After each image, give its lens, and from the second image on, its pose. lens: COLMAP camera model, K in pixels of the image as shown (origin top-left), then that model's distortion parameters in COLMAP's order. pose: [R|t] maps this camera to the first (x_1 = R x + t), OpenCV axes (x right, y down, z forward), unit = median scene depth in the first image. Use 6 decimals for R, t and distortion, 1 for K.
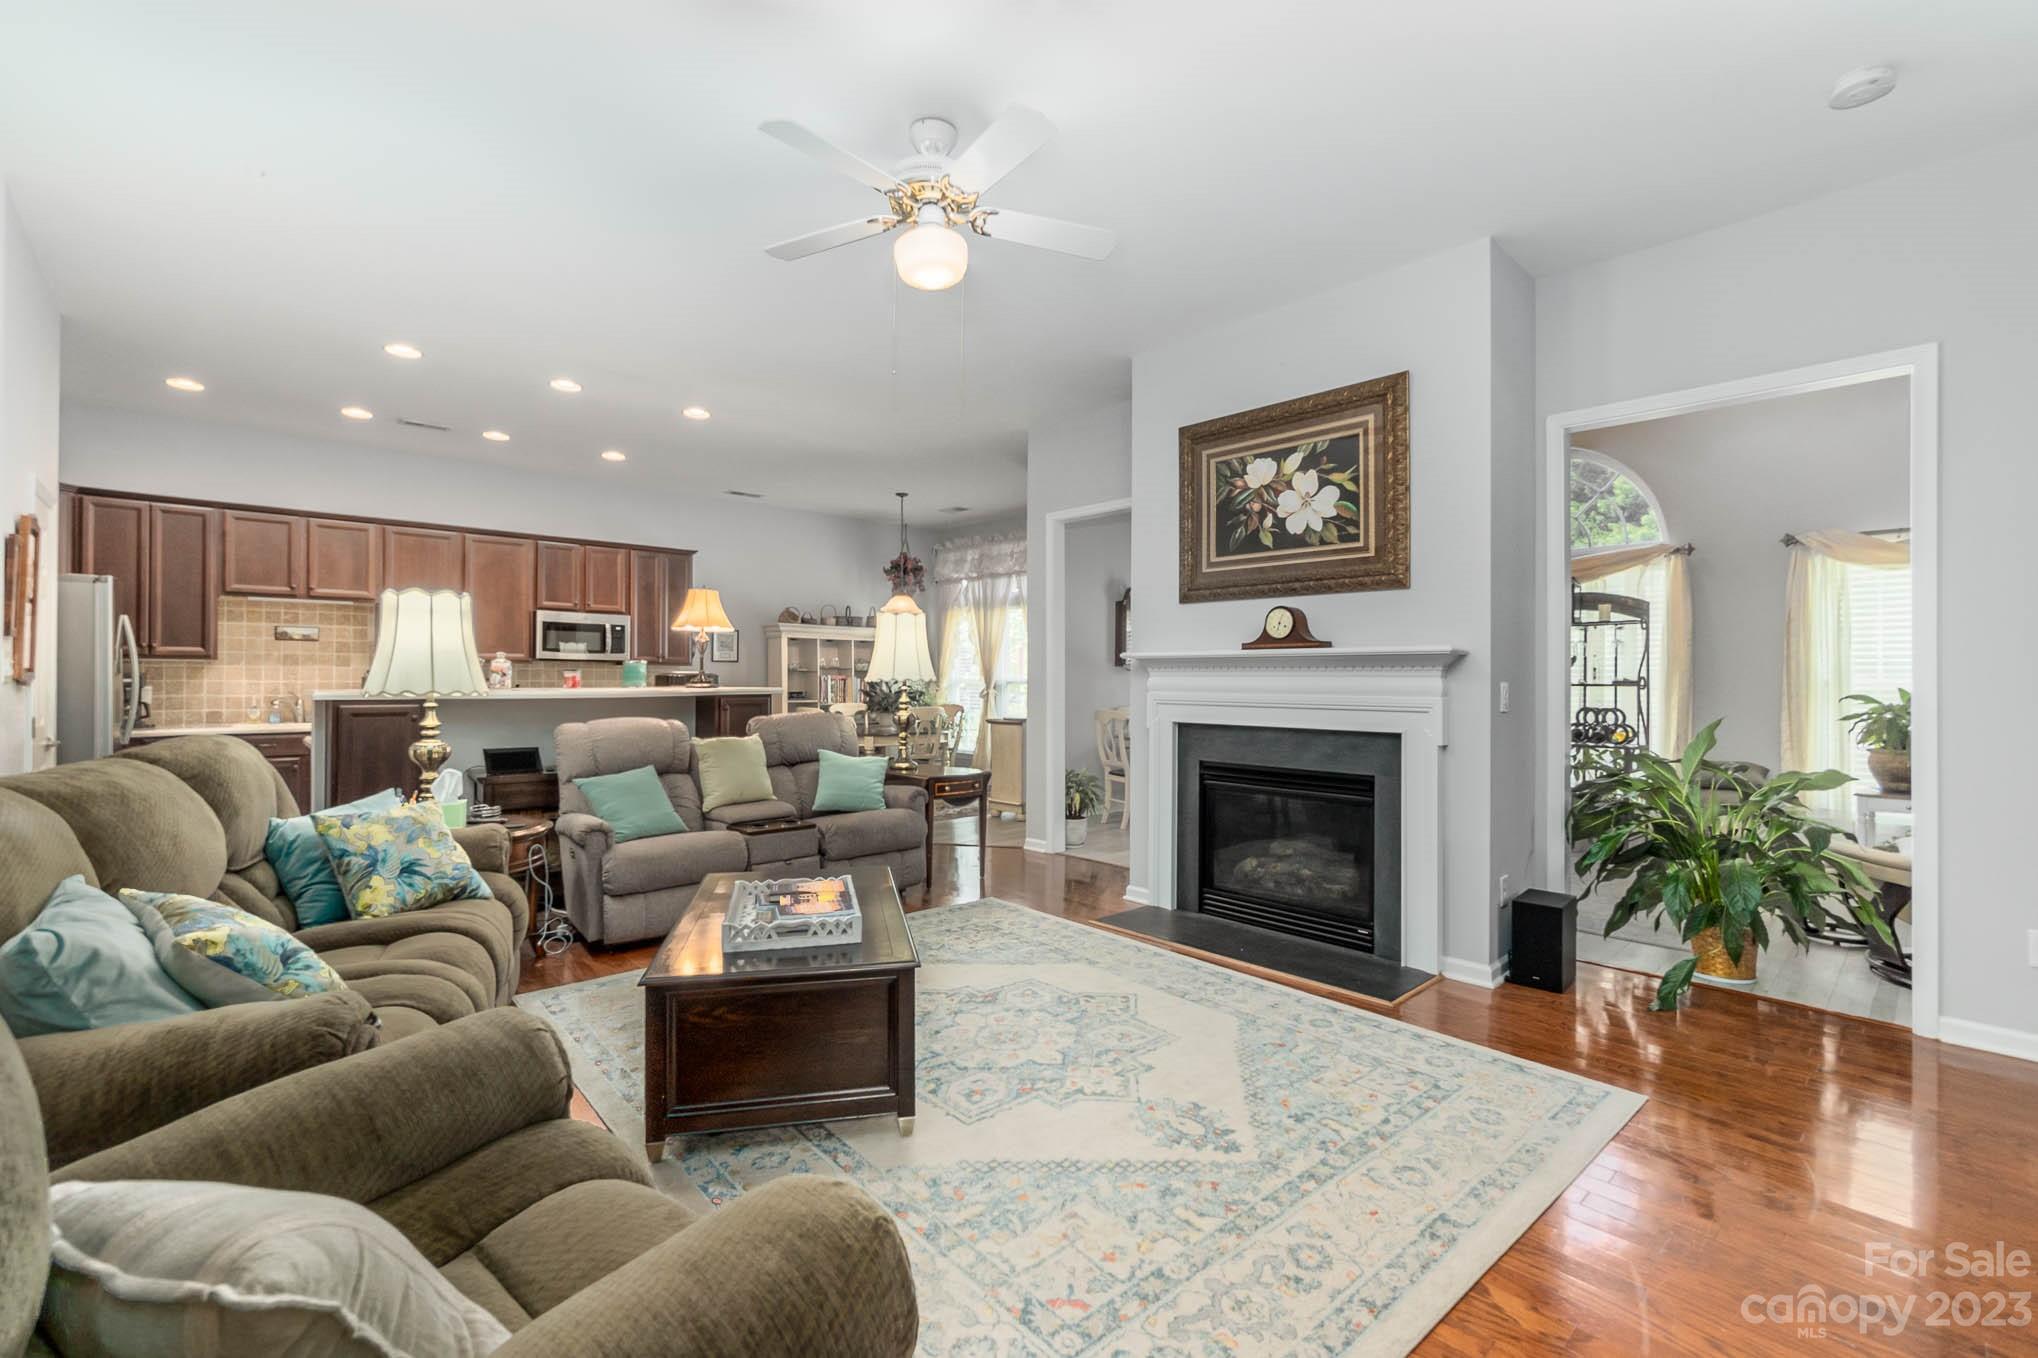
lens RADIAL K [[876.2, 0, 1017.2], [0, 876.2, 672.9], [0, 0, 1]] dist [-0.003686, -0.000105]
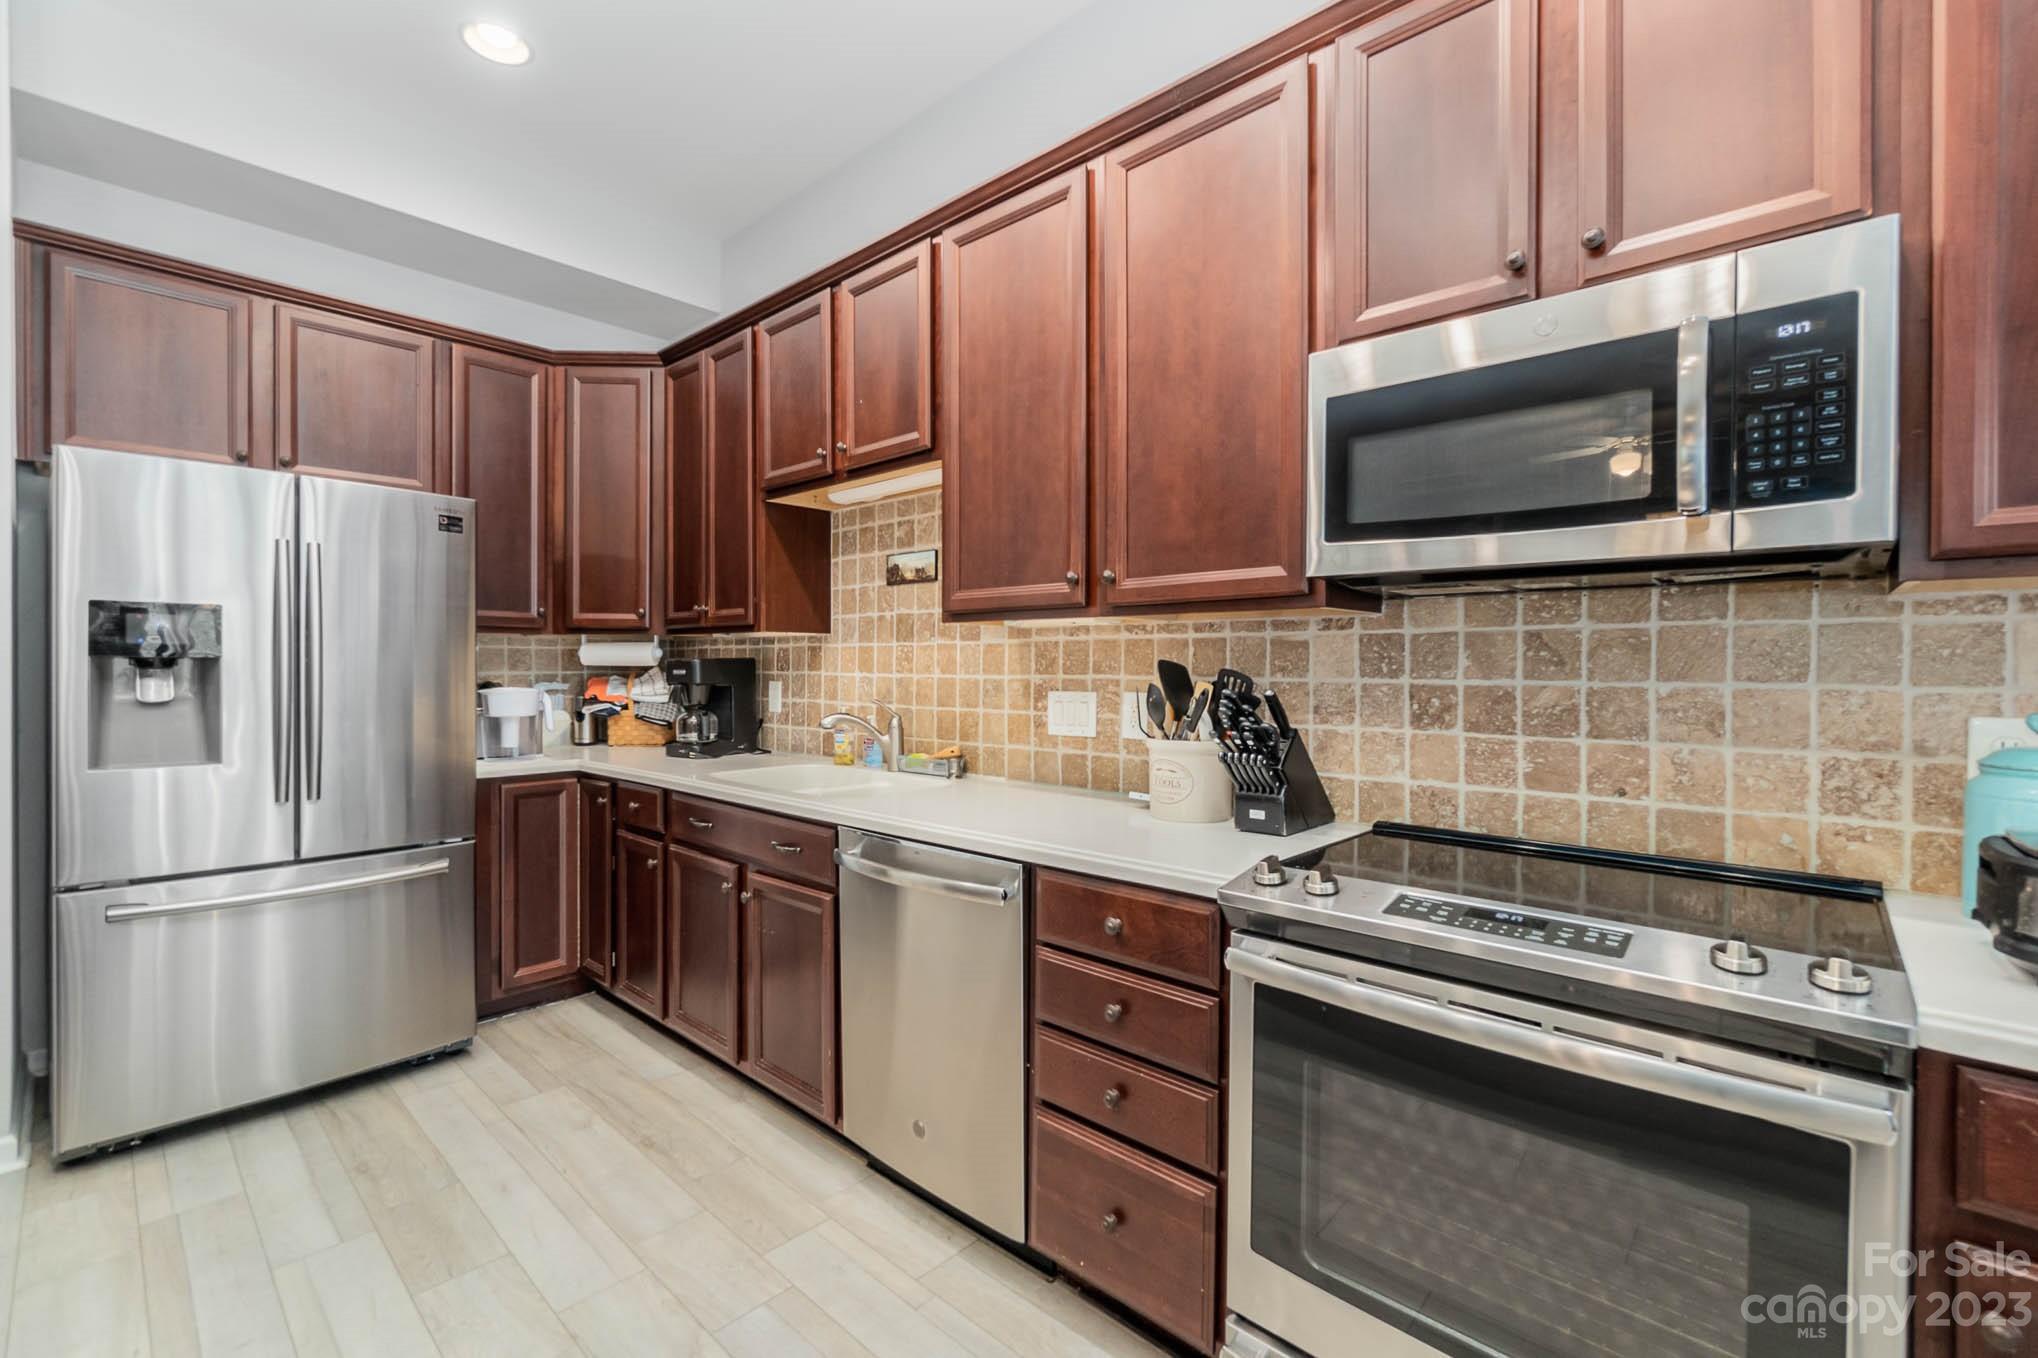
lens RADIAL K [[876.2, 0, 1017.2], [0, 876.2, 672.9], [0, 0, 1]] dist [-0.003686, -0.000105]
pose [[0.078470, 0.006012, -0.996898, -0.510779], [0.003308, 0.999975, 0.006291, 0.007412], [0.996911, -0.003792, 0.078448, 1.371469]]
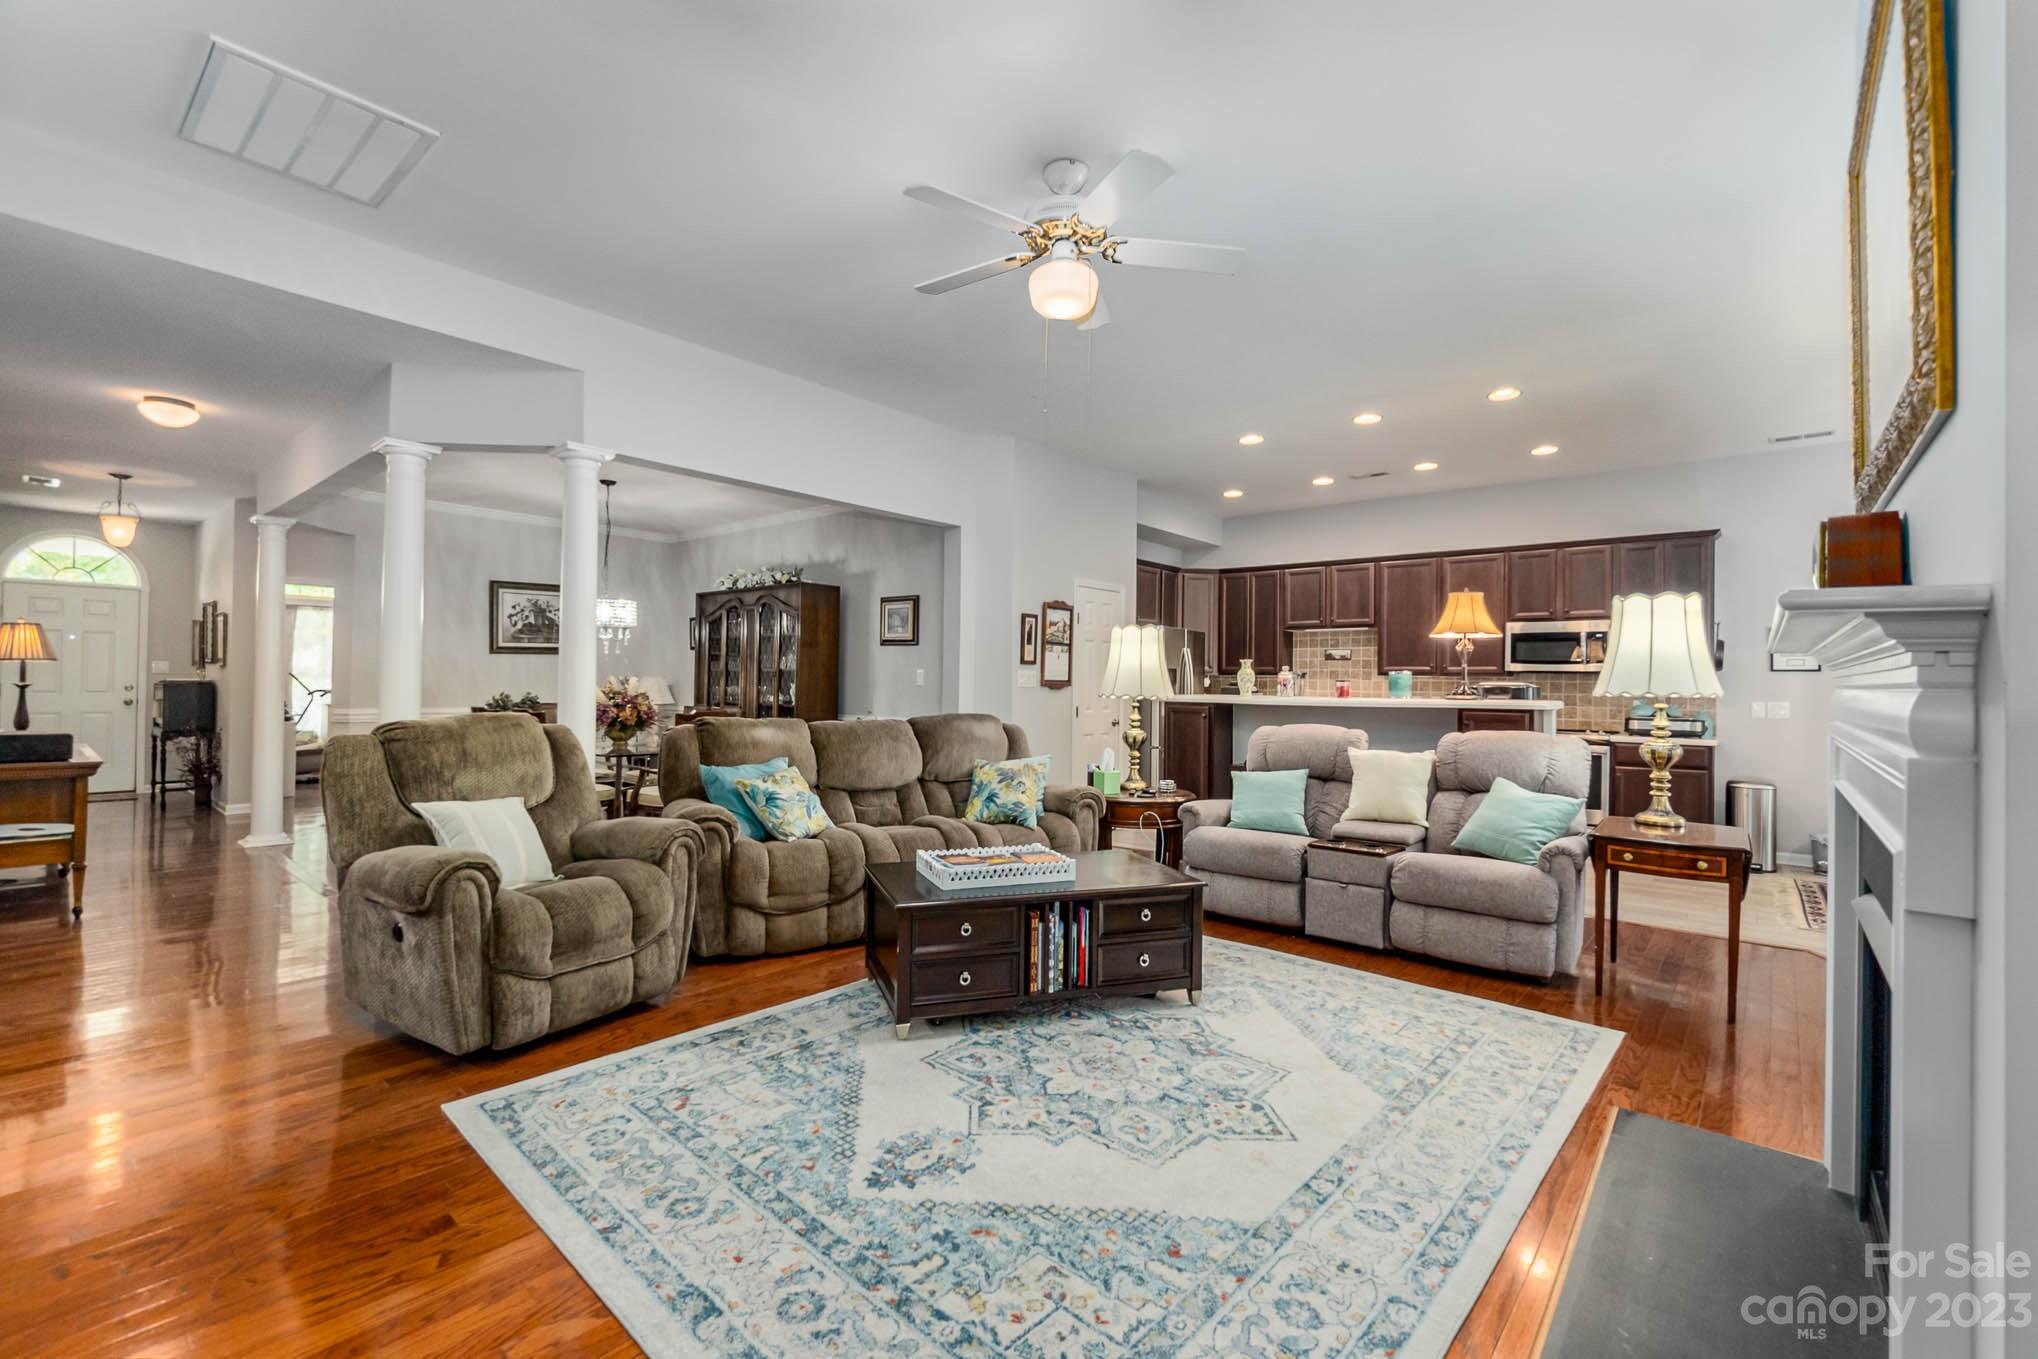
lens RADIAL K [[872.7, 0, 1010.0], [0, 872.7, 678.1], [0, 0, 1]] dist [-0.007152, 0.000102]
pose [[0.118631, -0.006297, -0.992918, 0.557488], [-0.007177, 0.999948, -0.007199, 0.004188], [0.992912, 0.007980, 0.118580, 0.481943]]
